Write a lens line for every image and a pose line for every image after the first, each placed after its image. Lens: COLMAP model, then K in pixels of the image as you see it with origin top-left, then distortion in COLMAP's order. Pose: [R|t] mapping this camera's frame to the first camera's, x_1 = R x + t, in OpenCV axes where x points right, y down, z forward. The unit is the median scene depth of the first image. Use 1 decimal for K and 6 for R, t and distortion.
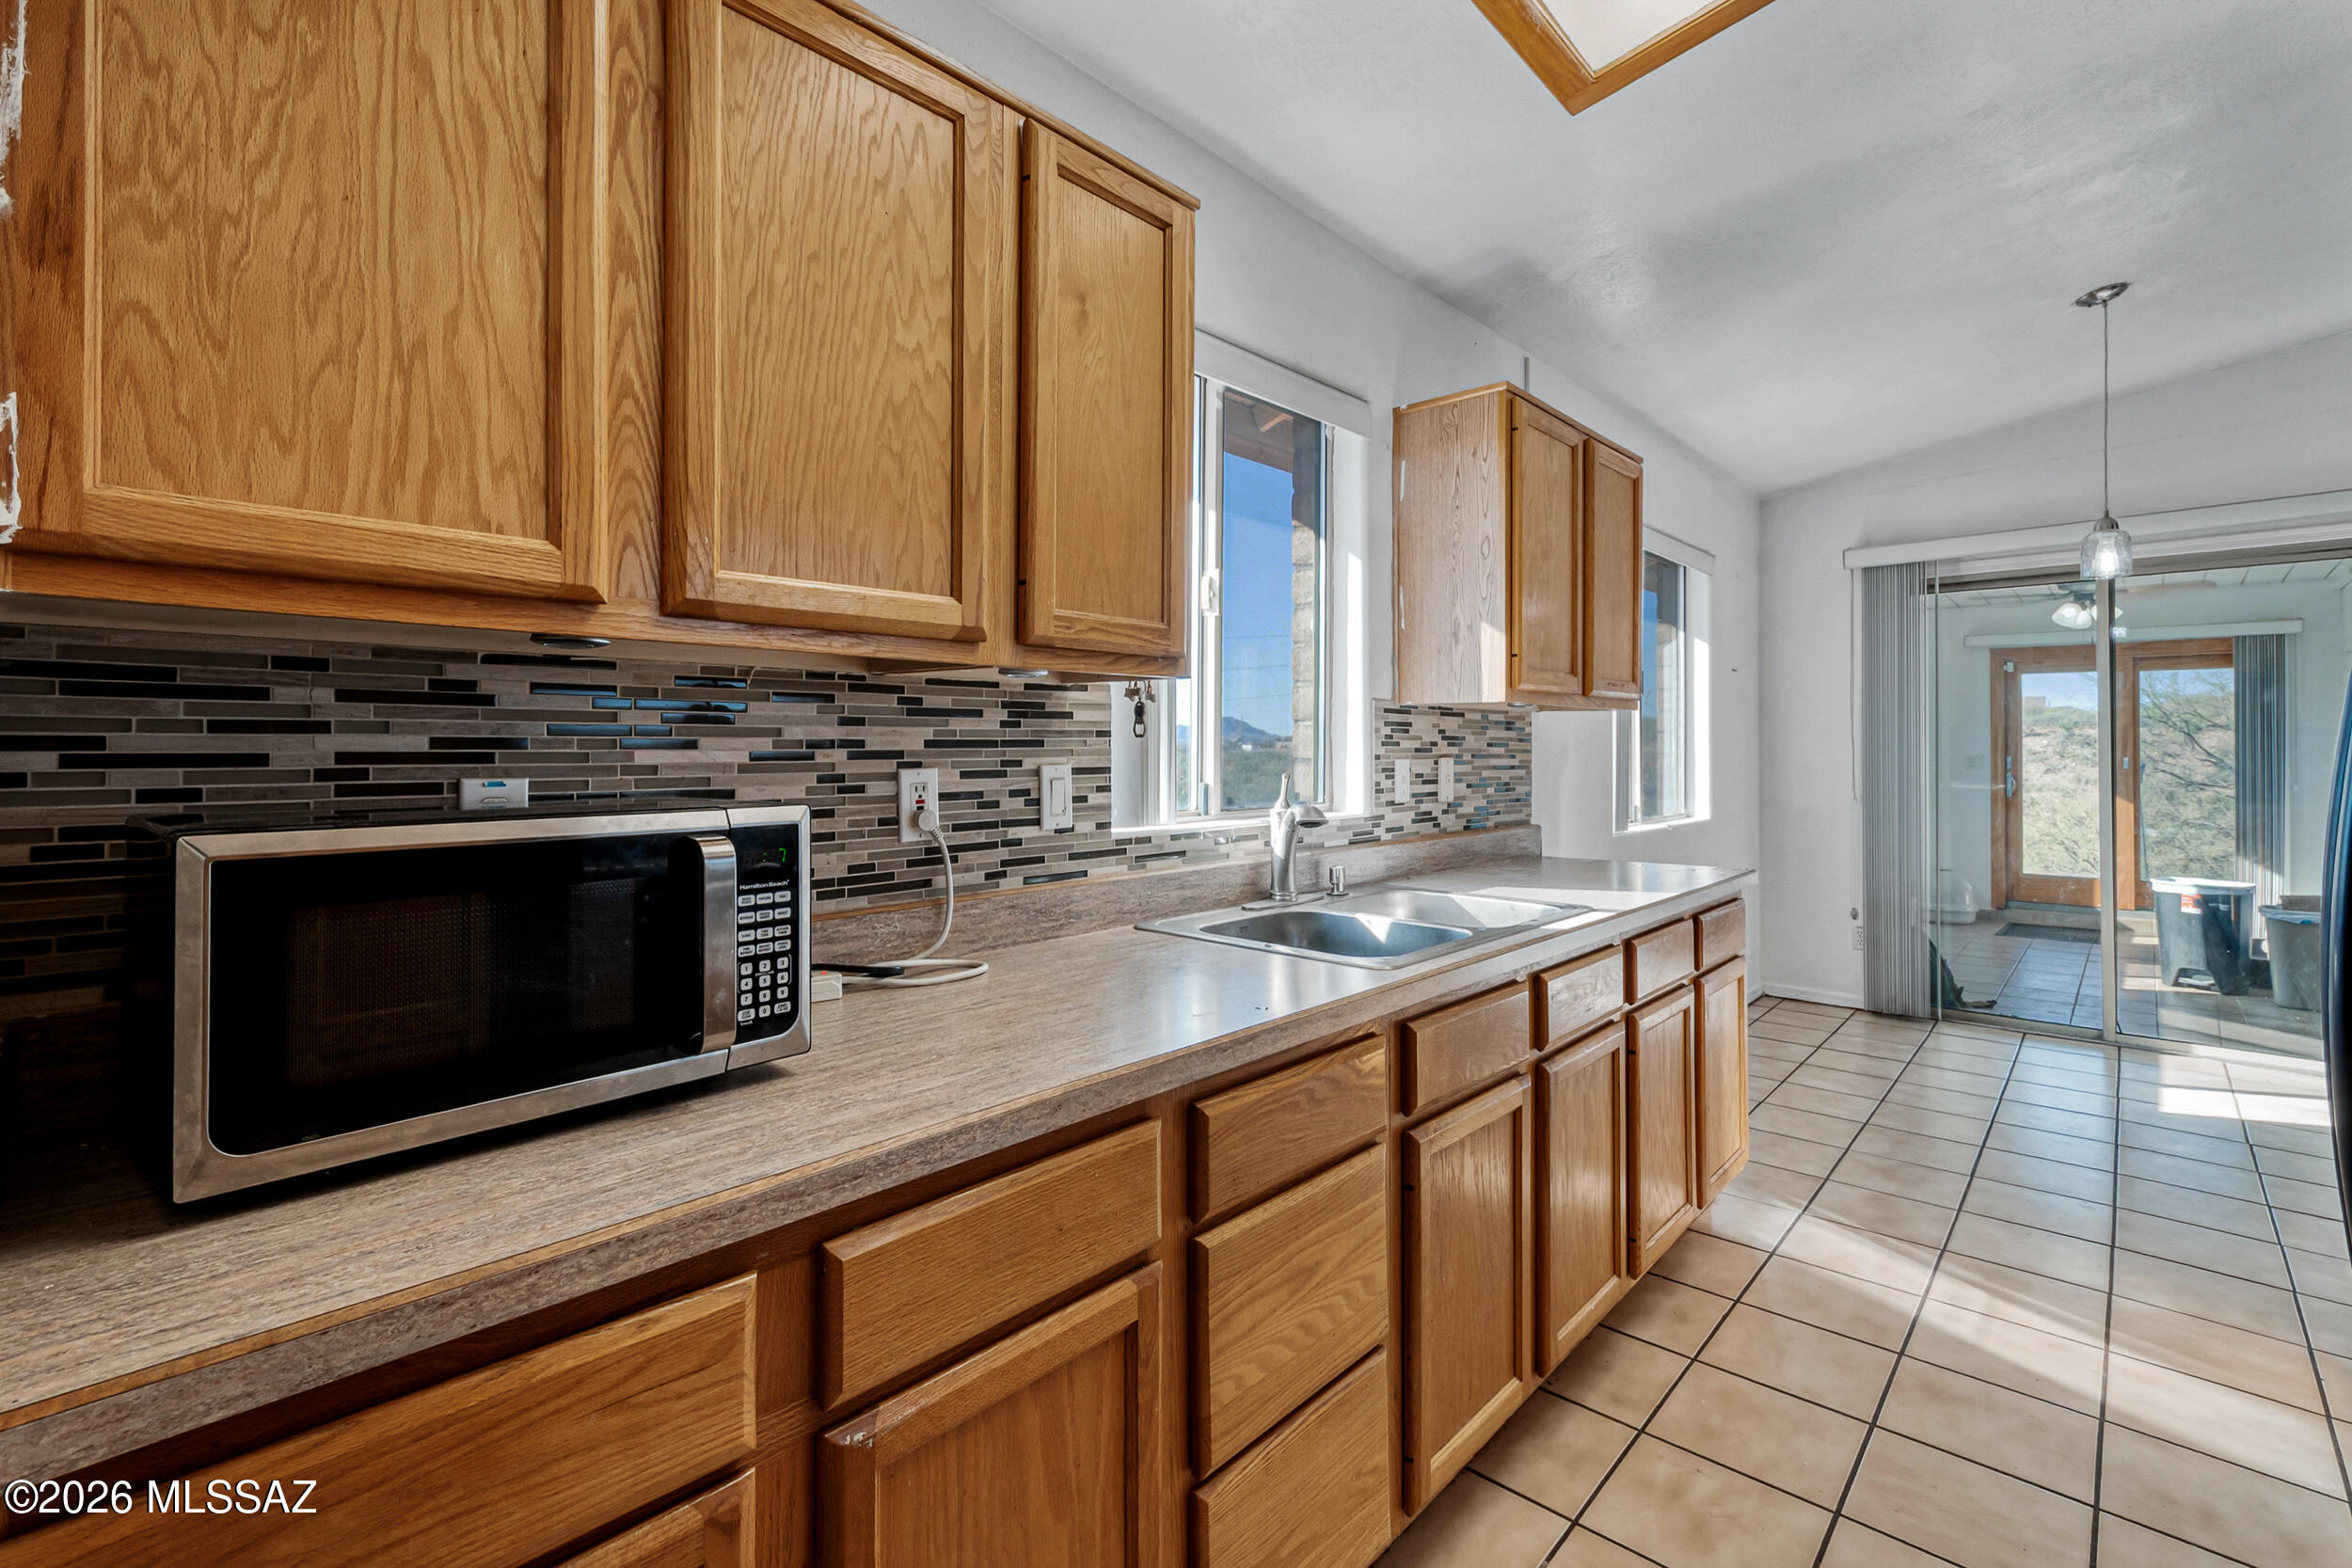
lens RADIAL K [[1042.3, 0, 1168.1], [0, 1042.3, 744.9], [0, 0, 1]] dist [0.004188, -0.000693]
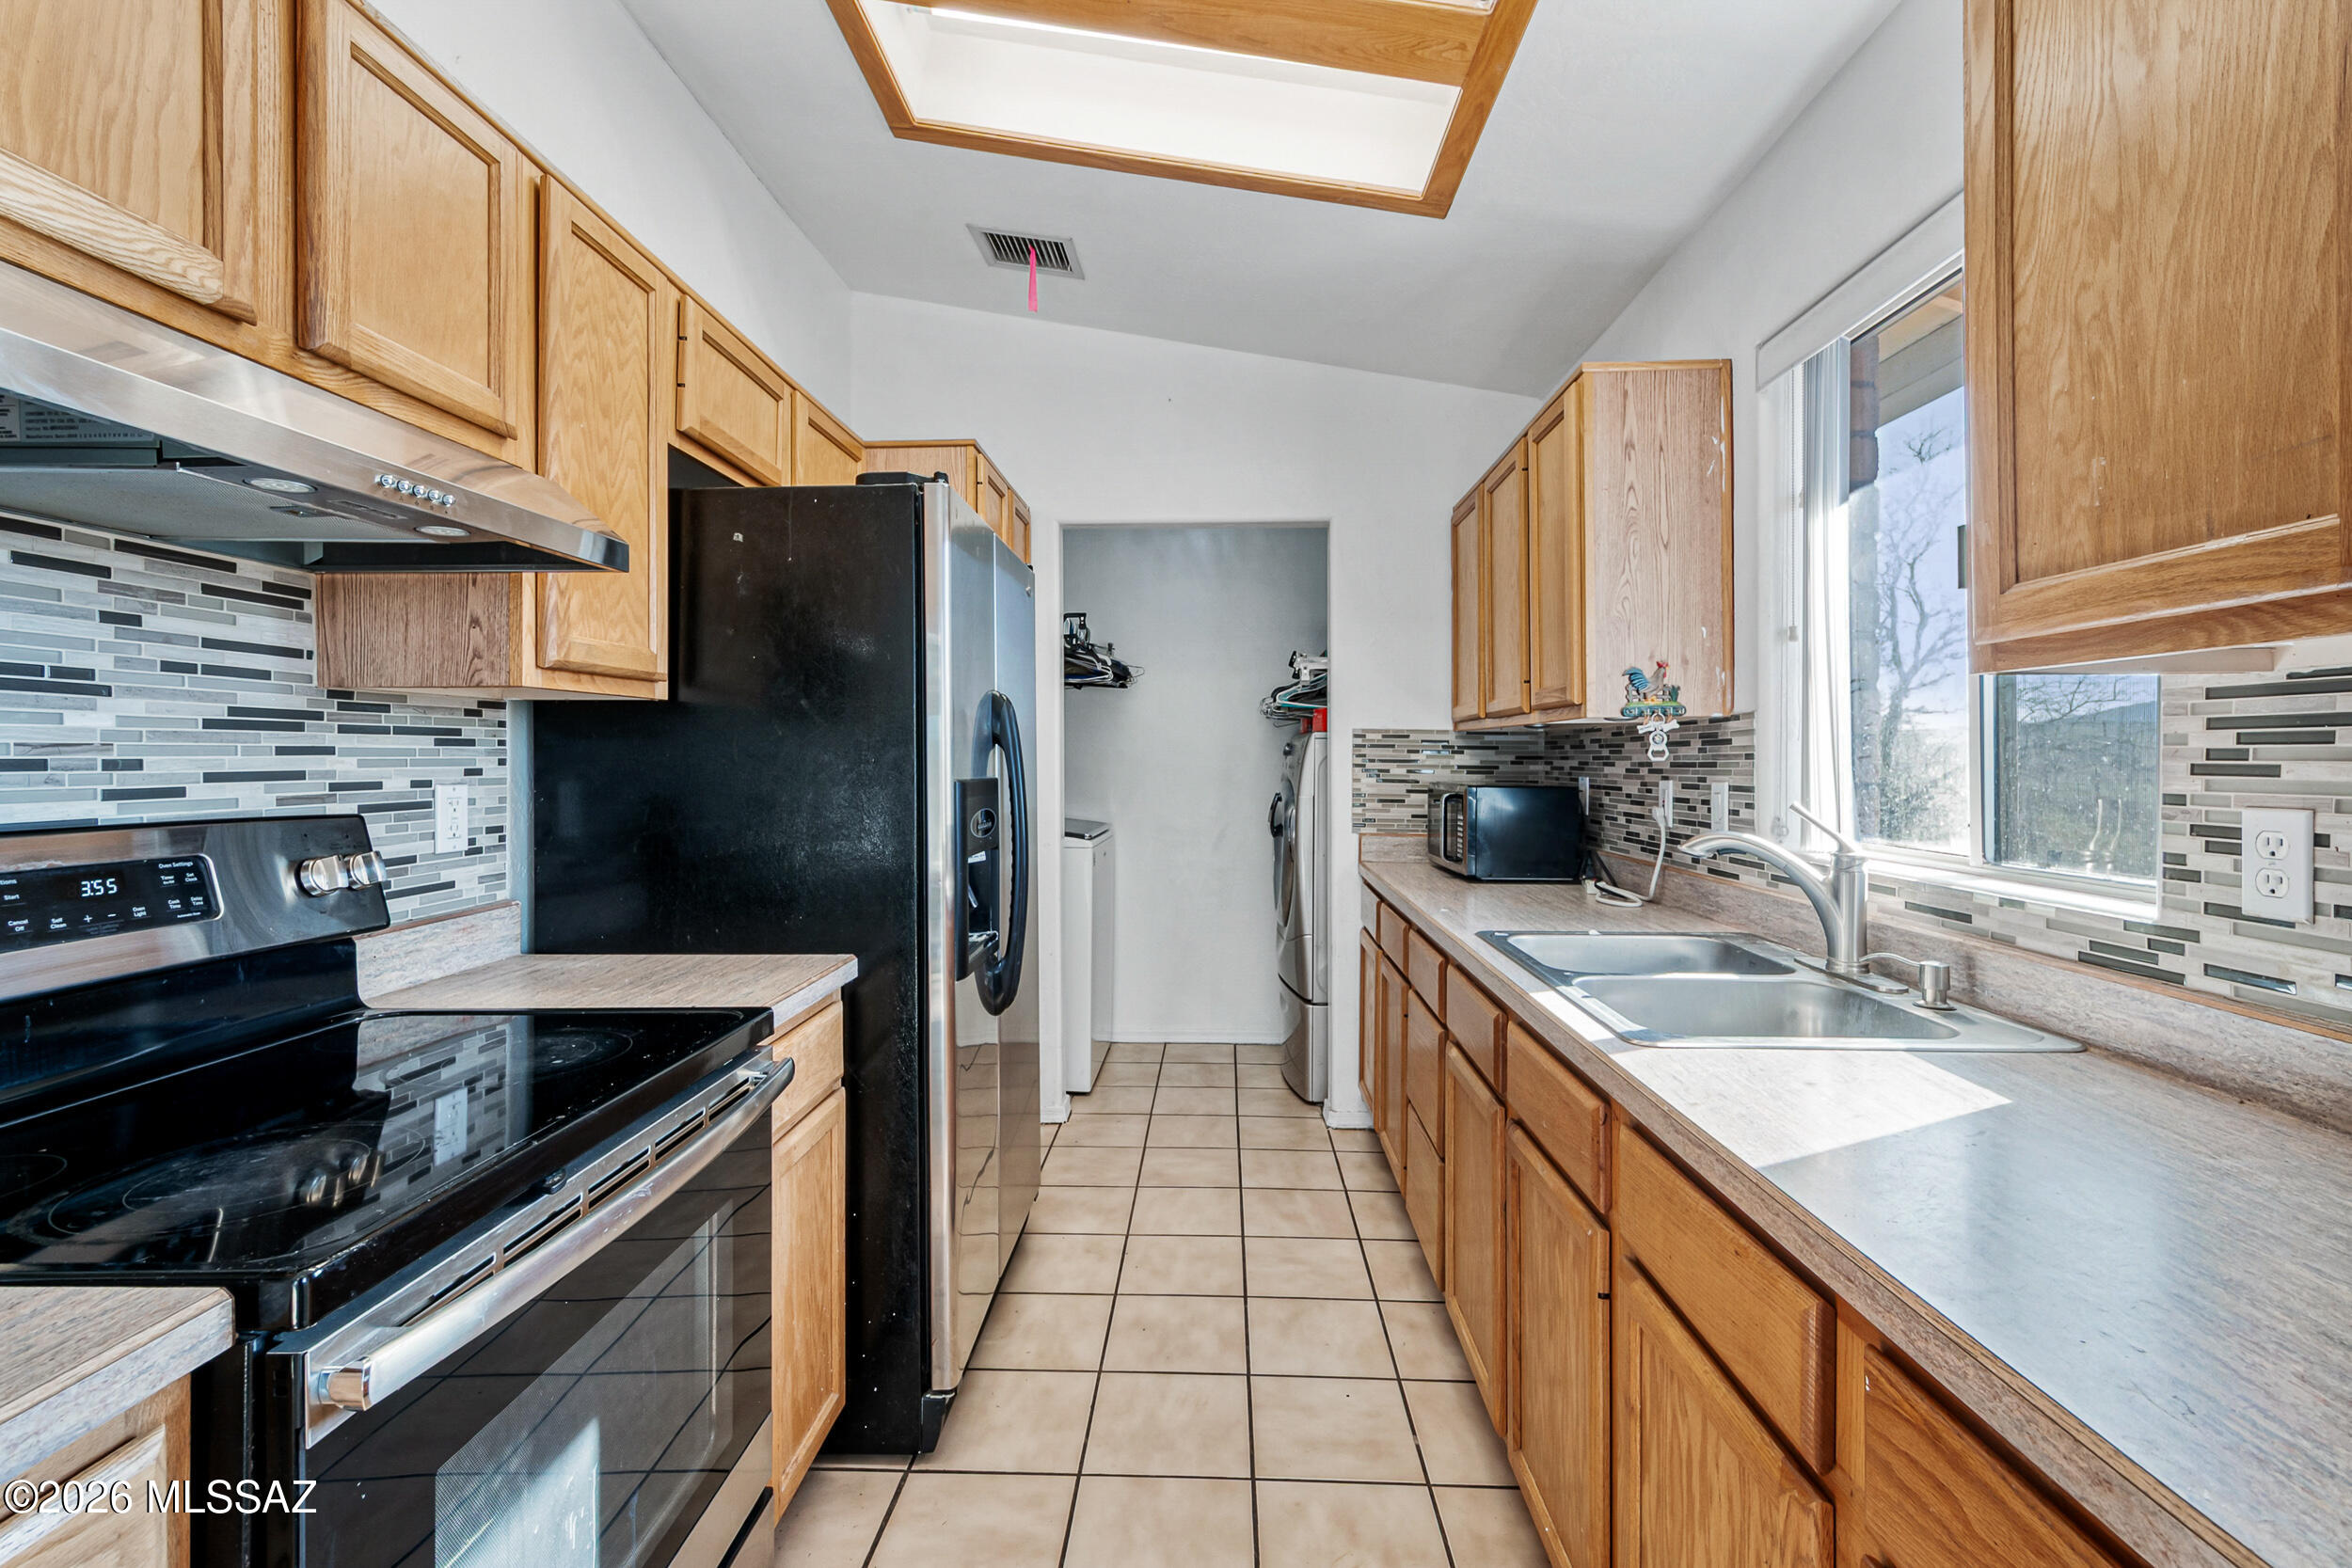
lens RADIAL K [[1022.0, 0, 1183.3], [0, 1022.0, 757.7], [0, 0, 1]] dist [0.000993, -0.000562]
pose [[-0.759138, 0.002547, -0.650925, 0.753580], [0.004949, 0.999986, -0.001858, -0.007117], [0.650911, -0.004632, -0.759140, 0.973160]]
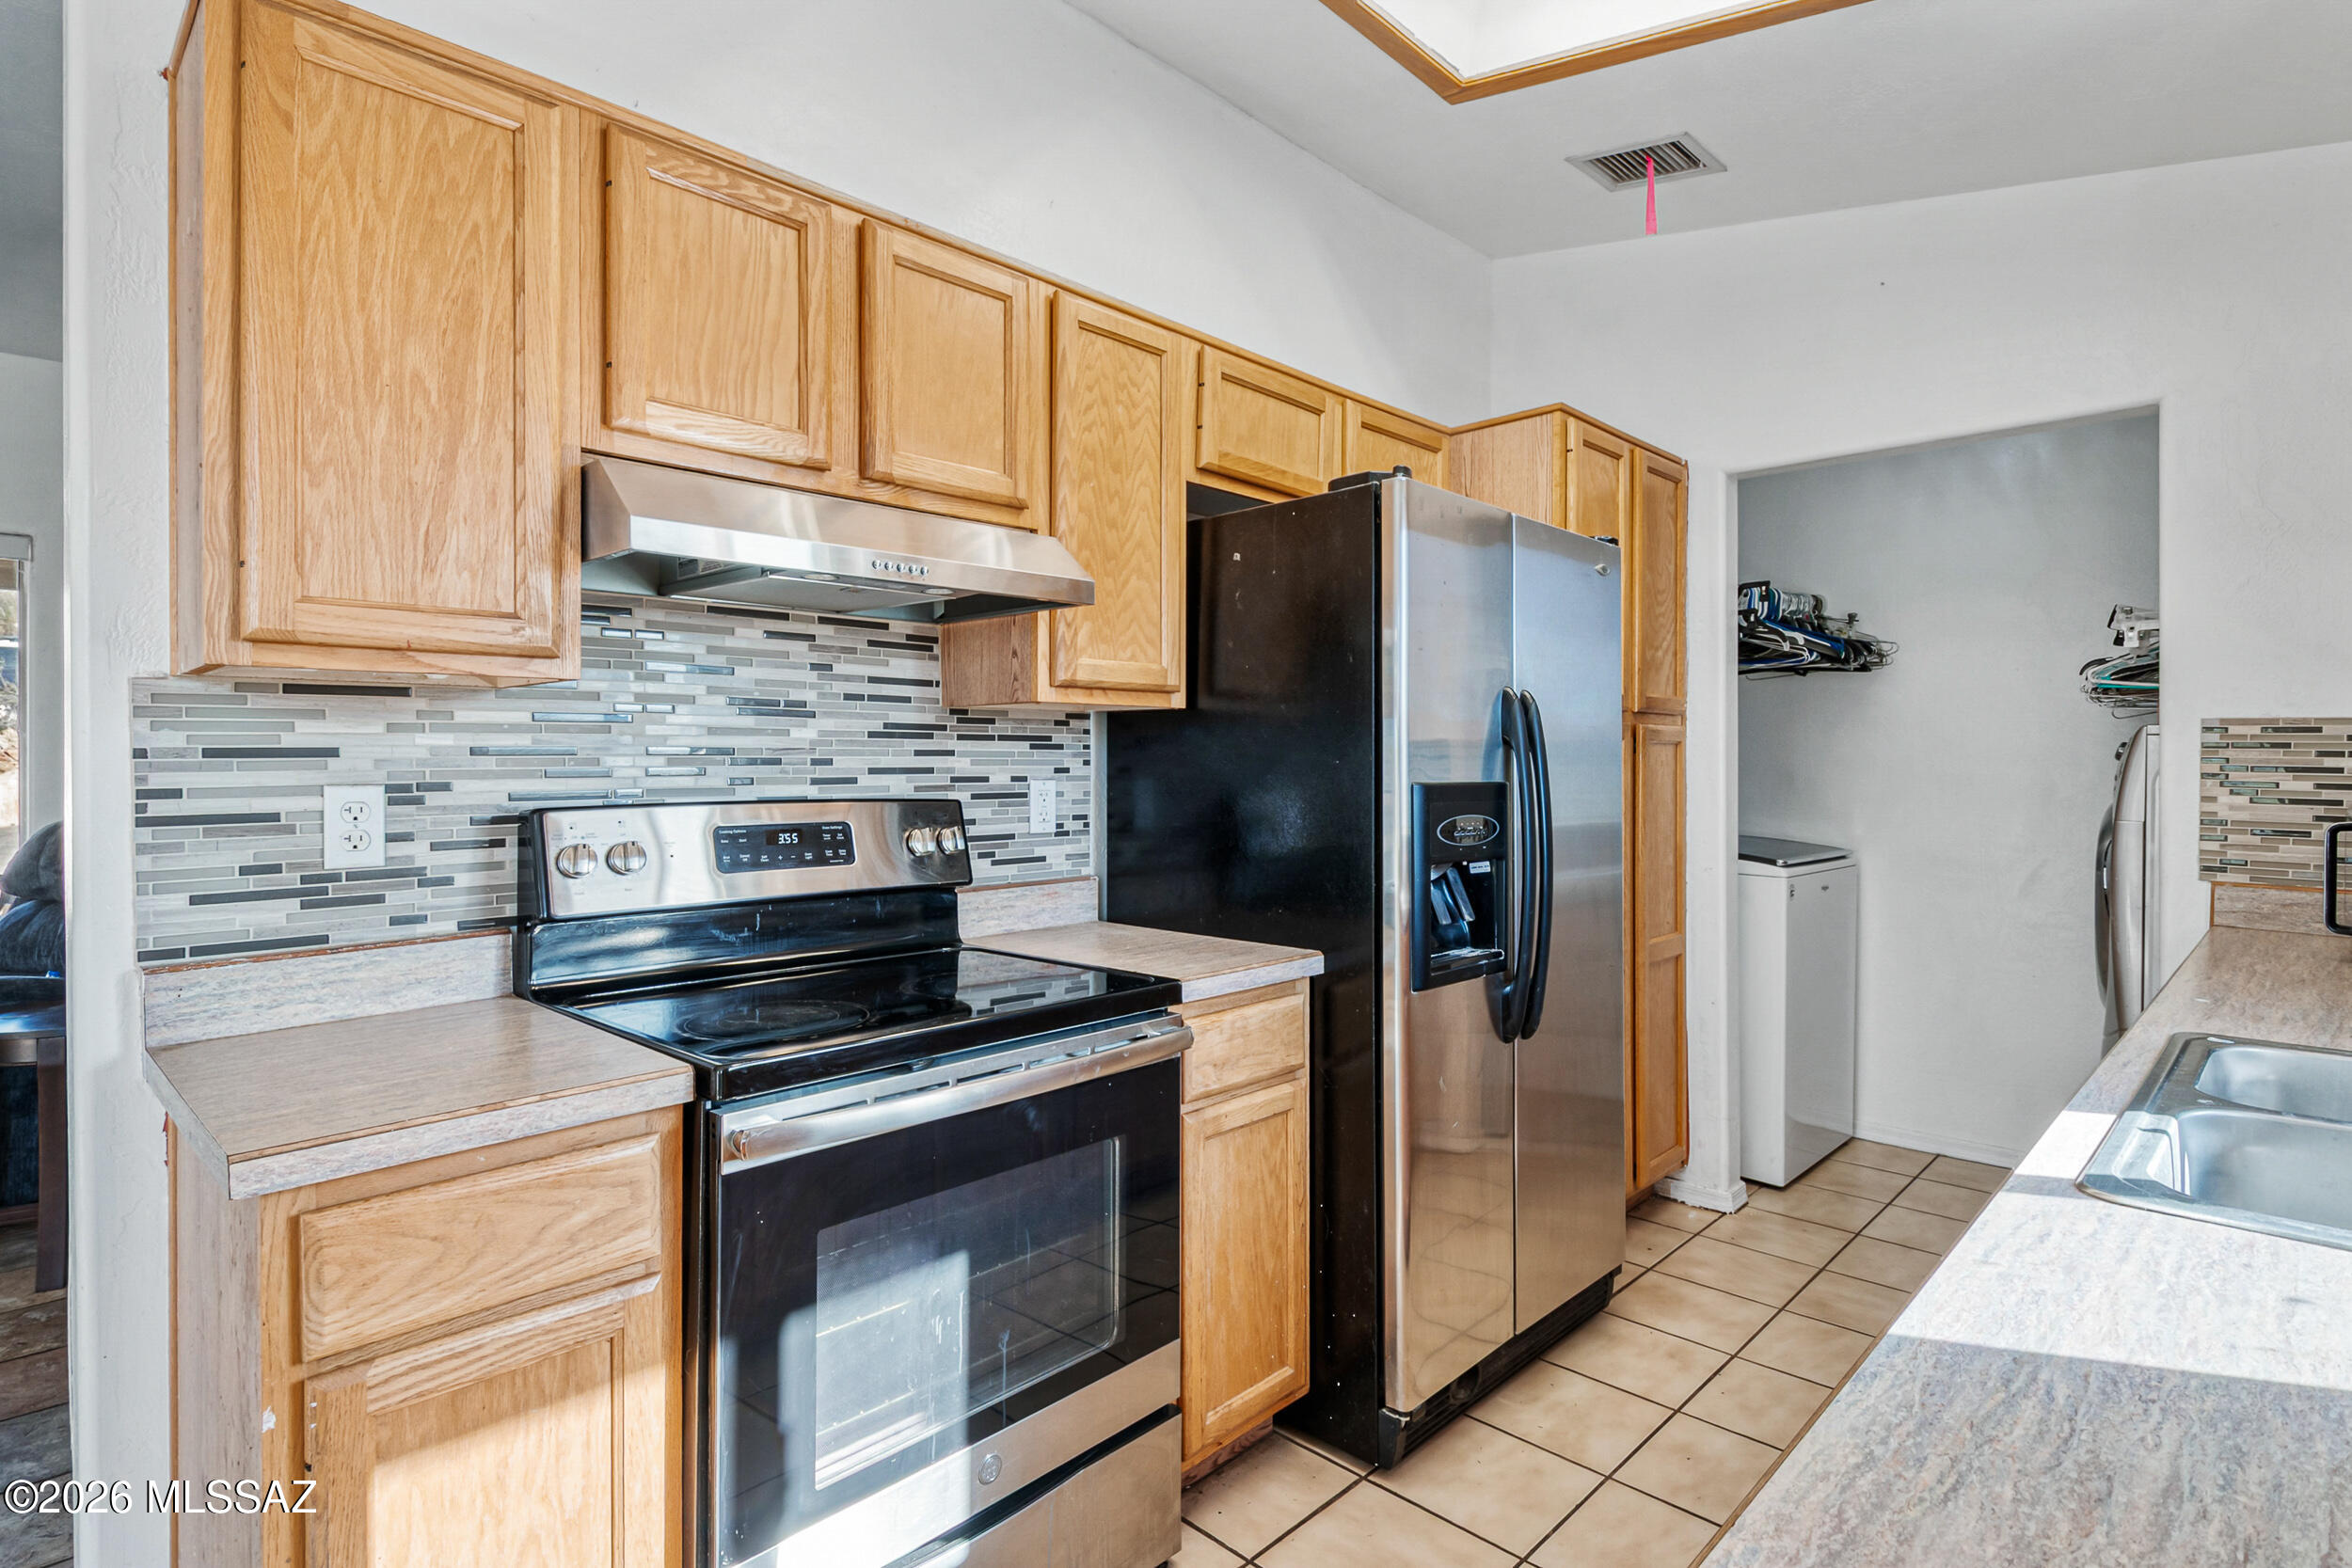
lens RADIAL K [[1178.0, 0, 1186.6], [0, 1178.0, 766.4], [0, 0, 1]] dist [0.017876, -0.013442]
pose [[-0.999613, -0.001542, 0.027759, 0.560368], [-0.001590, 0.999997, -0.001733, -0.003371], [-0.027756, -0.001777, -0.999613, 1.111181]]
